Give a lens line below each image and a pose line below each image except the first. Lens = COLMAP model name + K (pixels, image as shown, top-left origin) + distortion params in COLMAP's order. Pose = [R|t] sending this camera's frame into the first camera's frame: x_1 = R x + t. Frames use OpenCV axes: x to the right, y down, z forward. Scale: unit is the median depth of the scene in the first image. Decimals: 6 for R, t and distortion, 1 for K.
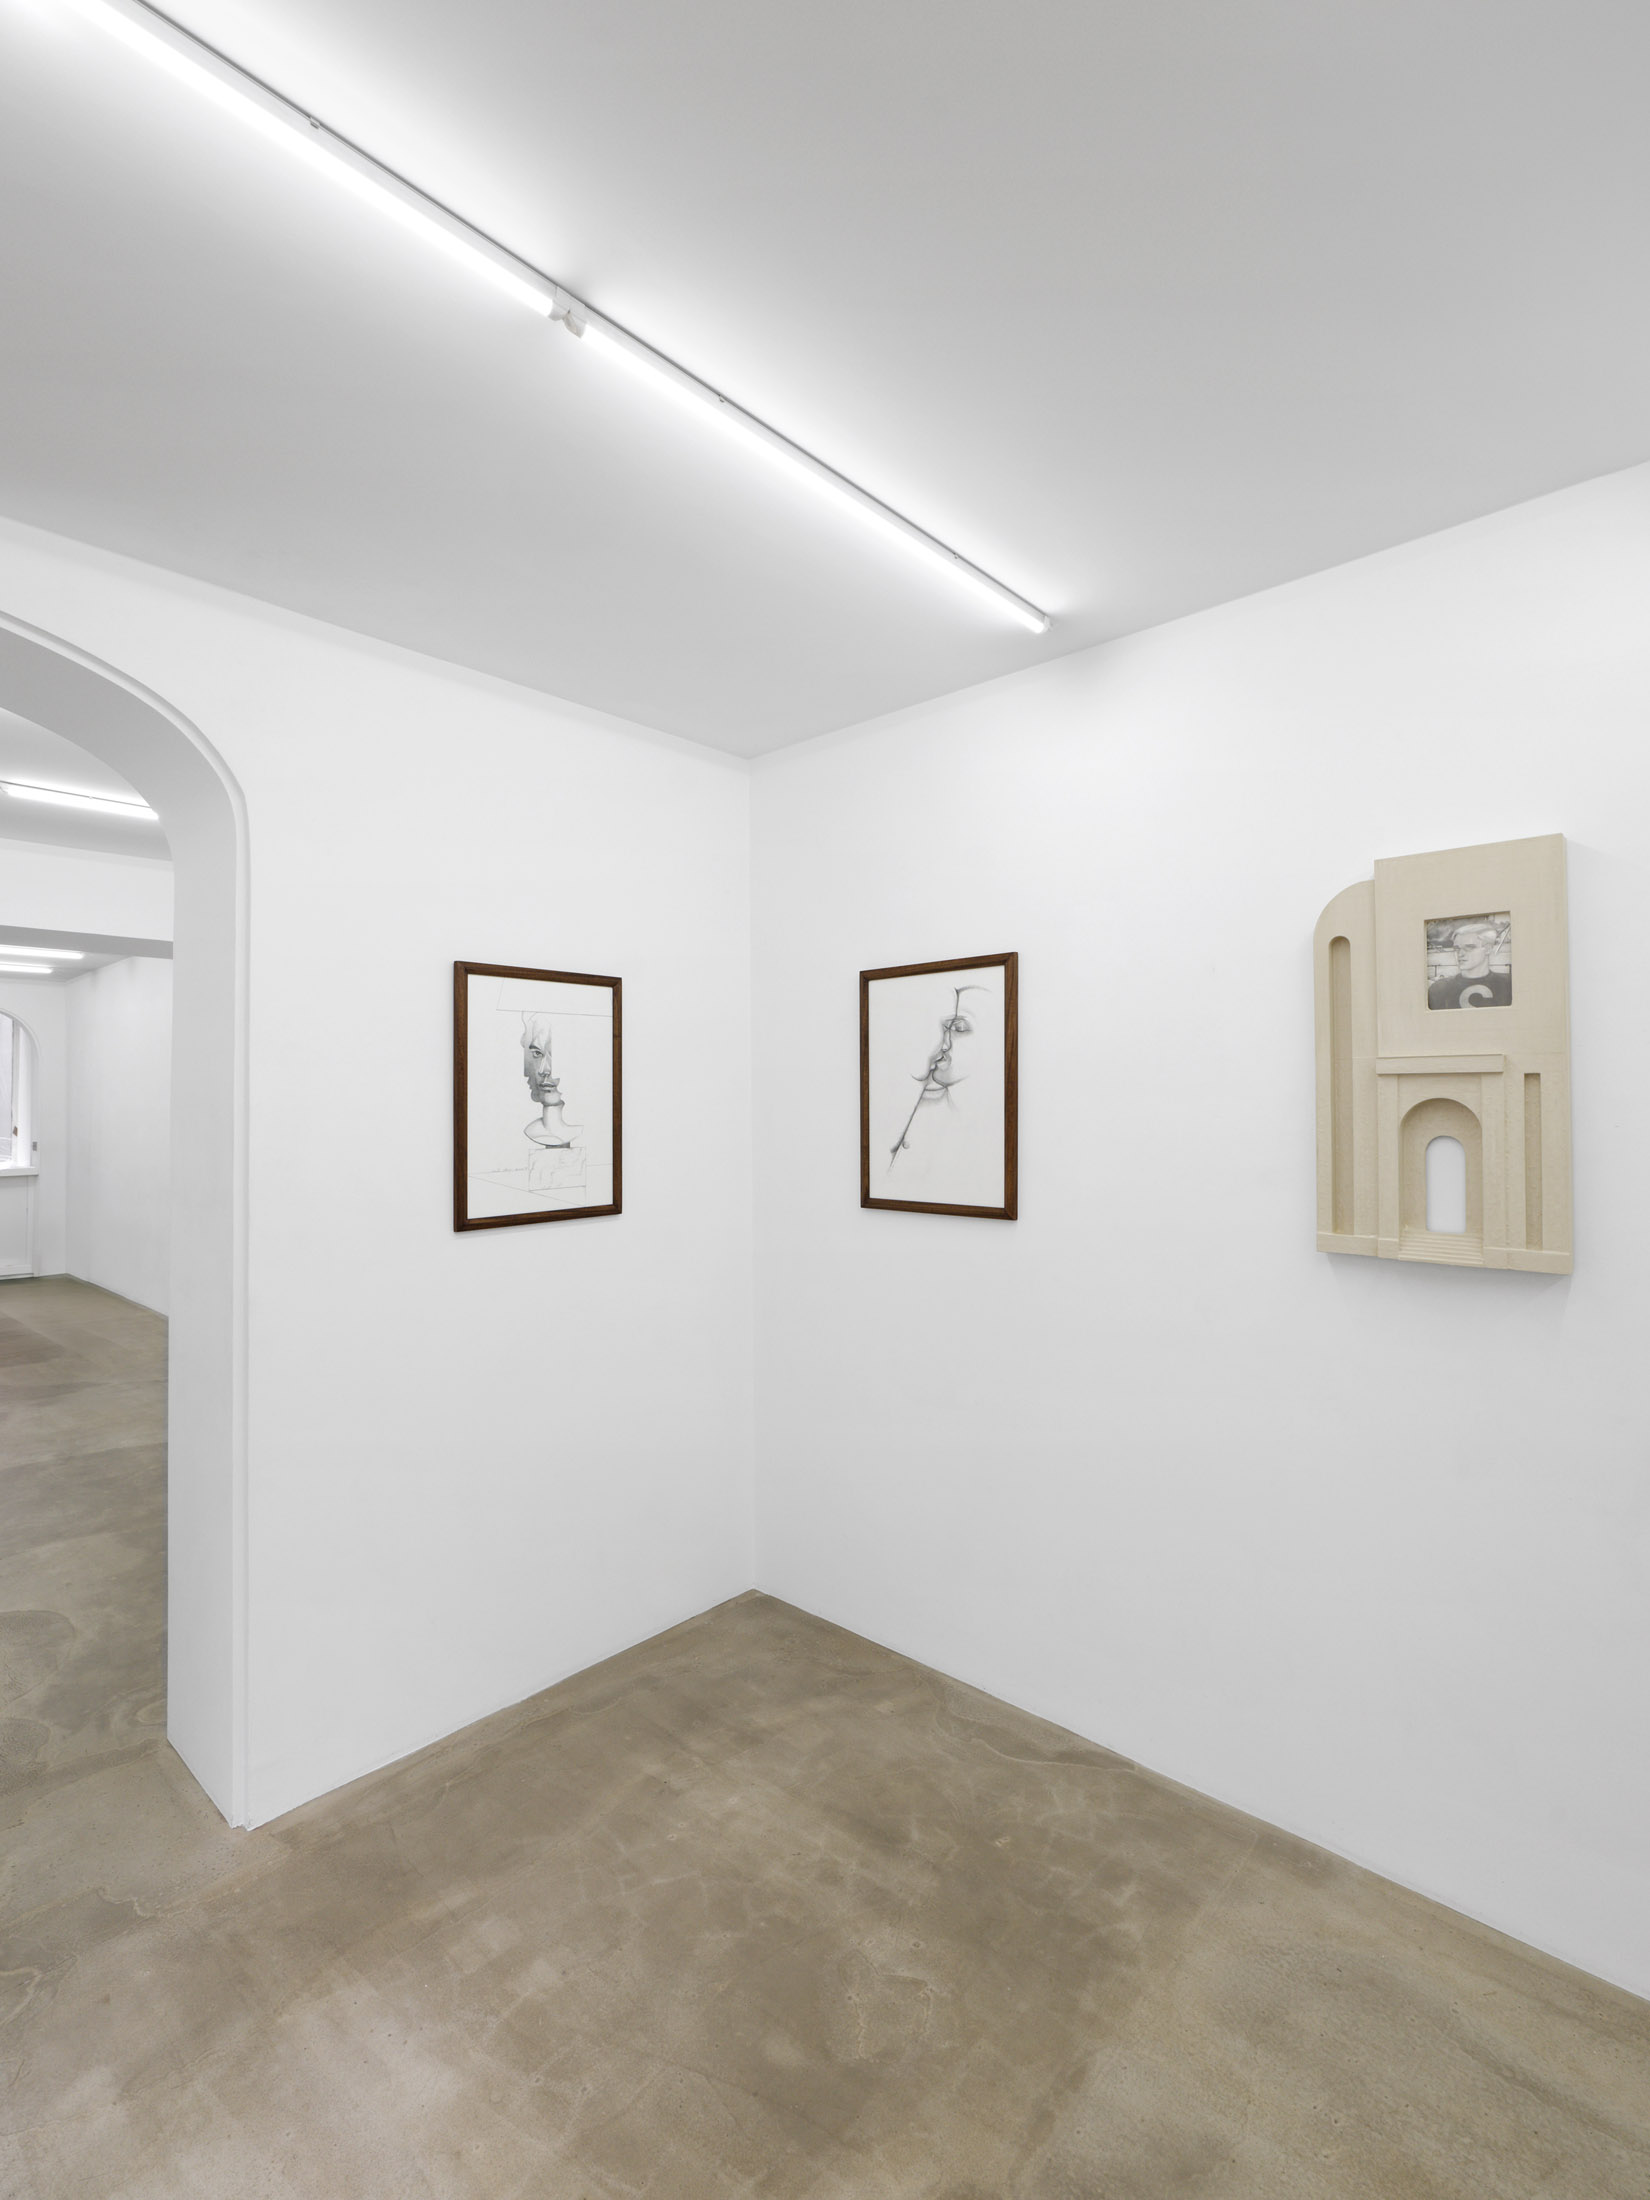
lens RADIAL K [[1006.9, 0, 834.8], [0, 1006.9, 1087.9], [0, 0, 1]] dist [-0.017600, 0.005964]
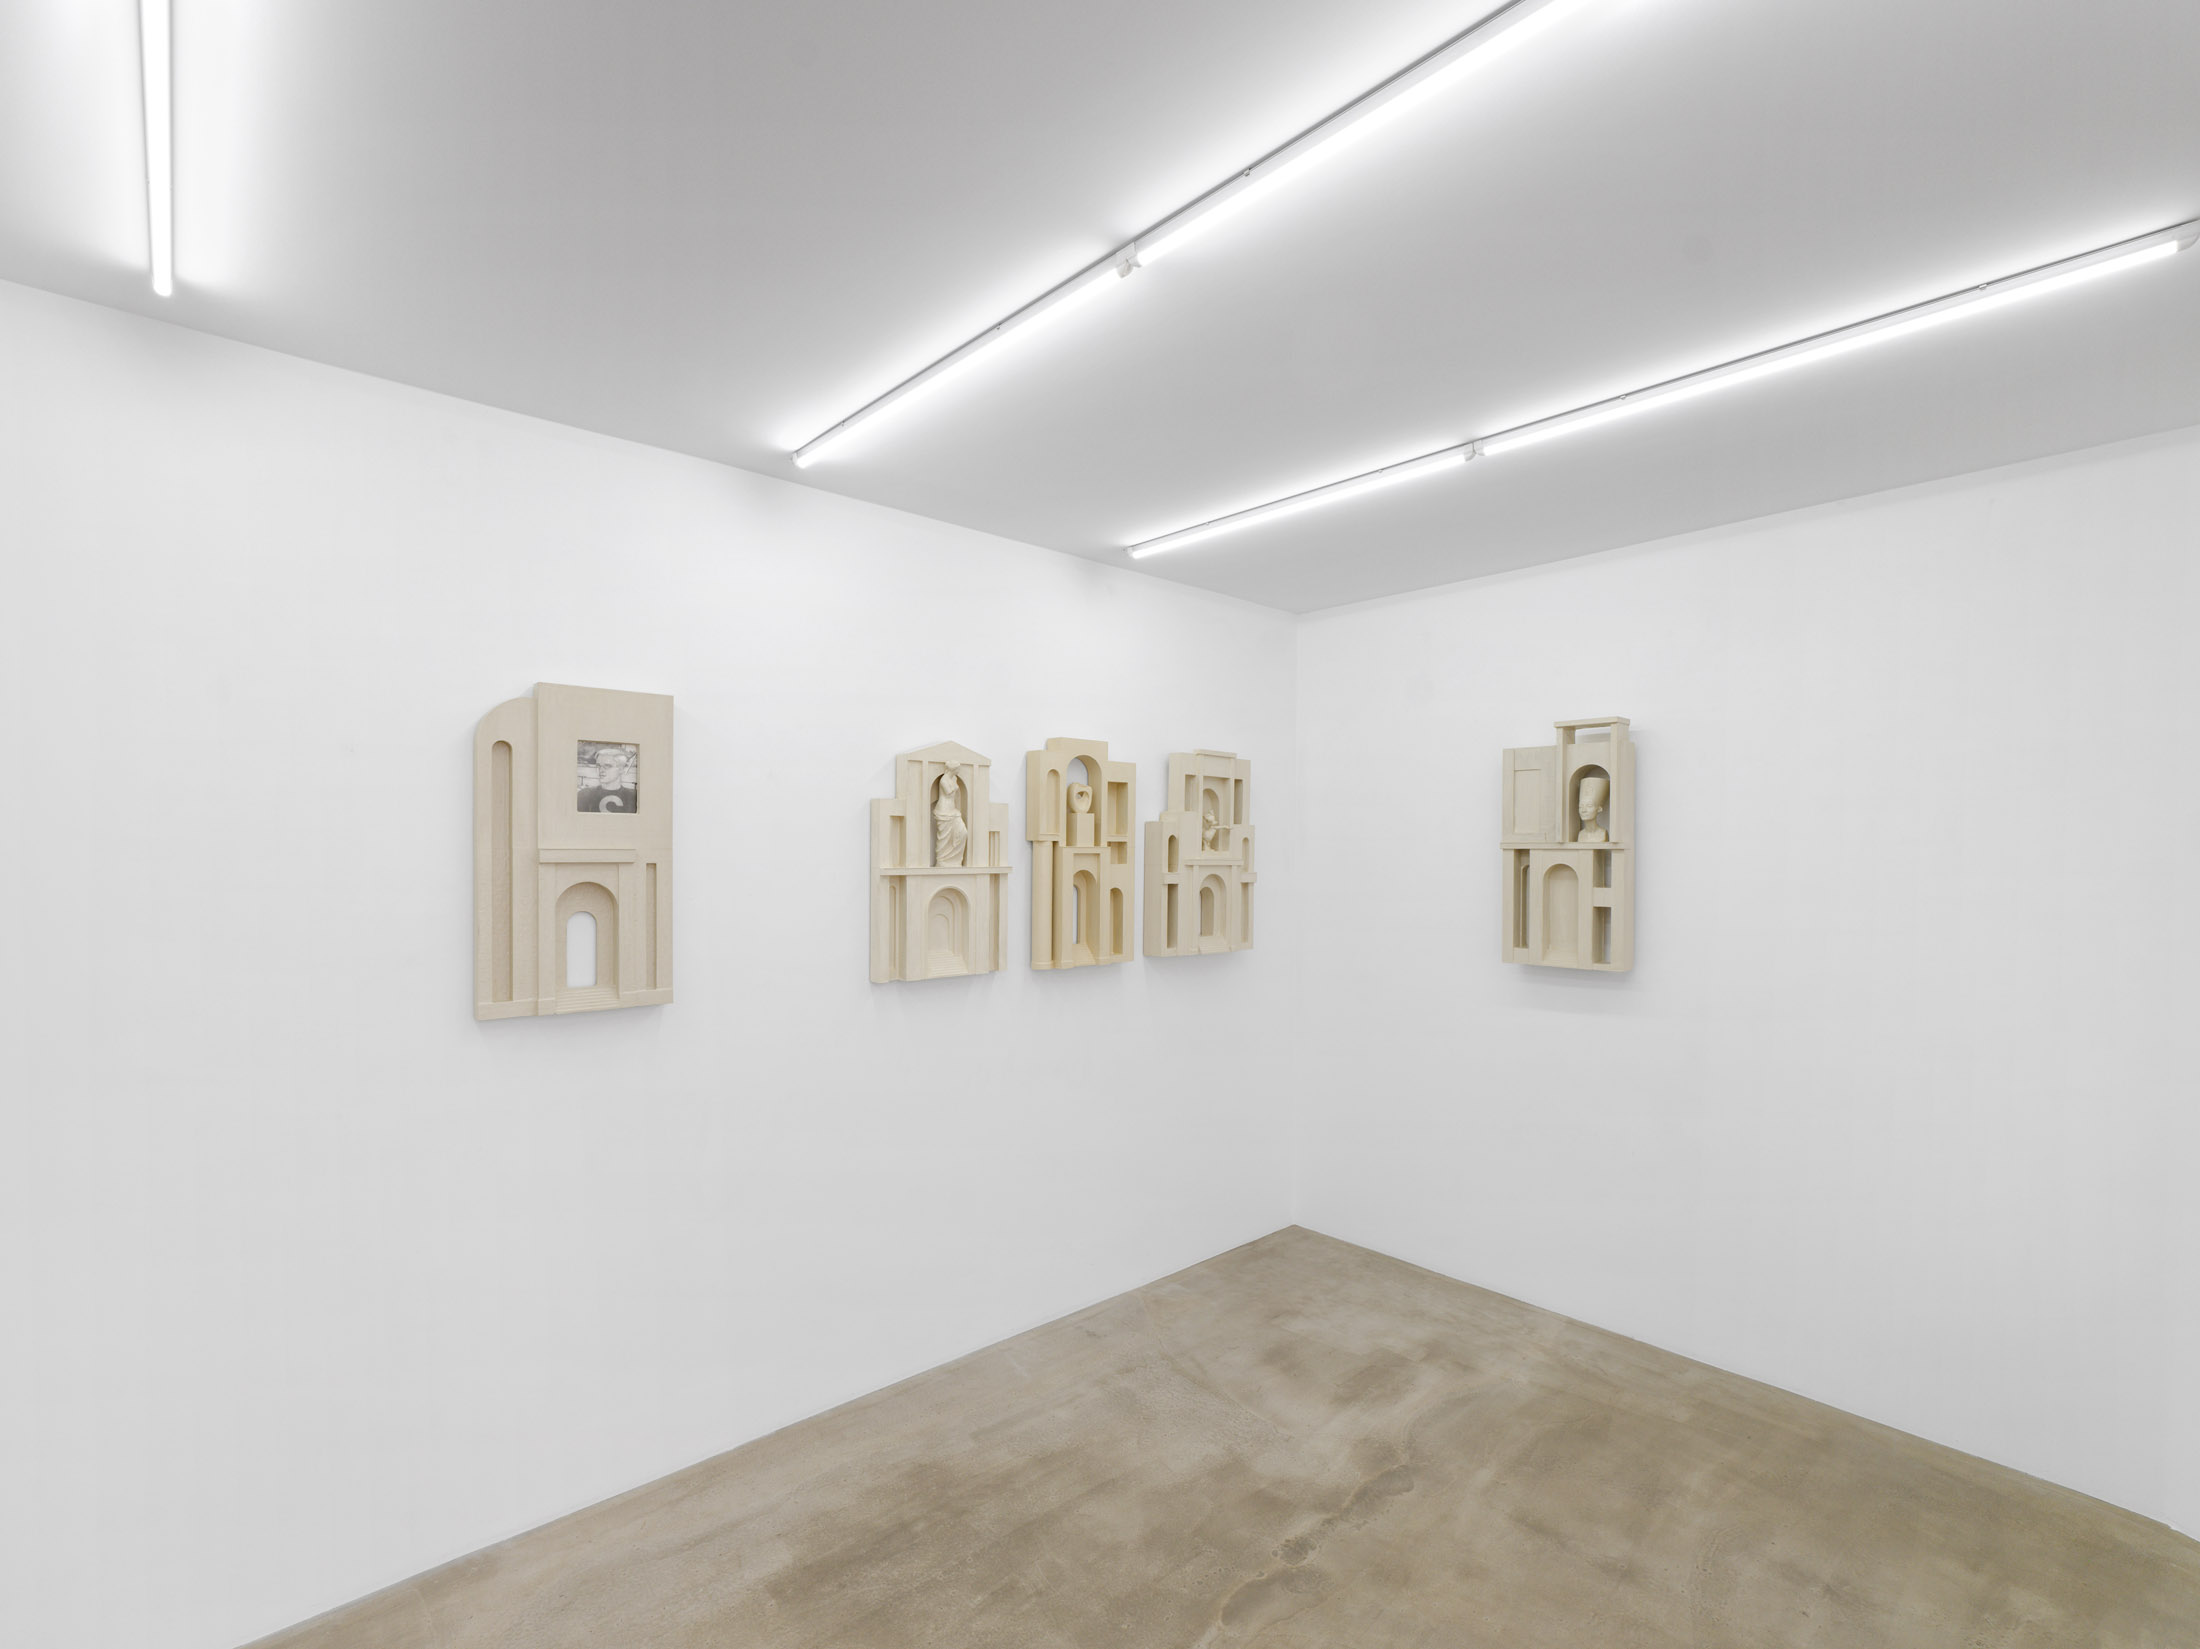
lens RADIAL K [[1006.9, 0, 1133.9], [0, 1006.9, 862.8], [0, 0, 1]] dist [-0.017600, 0.005964]
pose [[0.078439, -0.004679, 0.996908, -0.616765], [-0.020279, 0.999775, 0.006288, -0.036016], [-0.996713, -0.020709, 0.078327, 0.206171]]
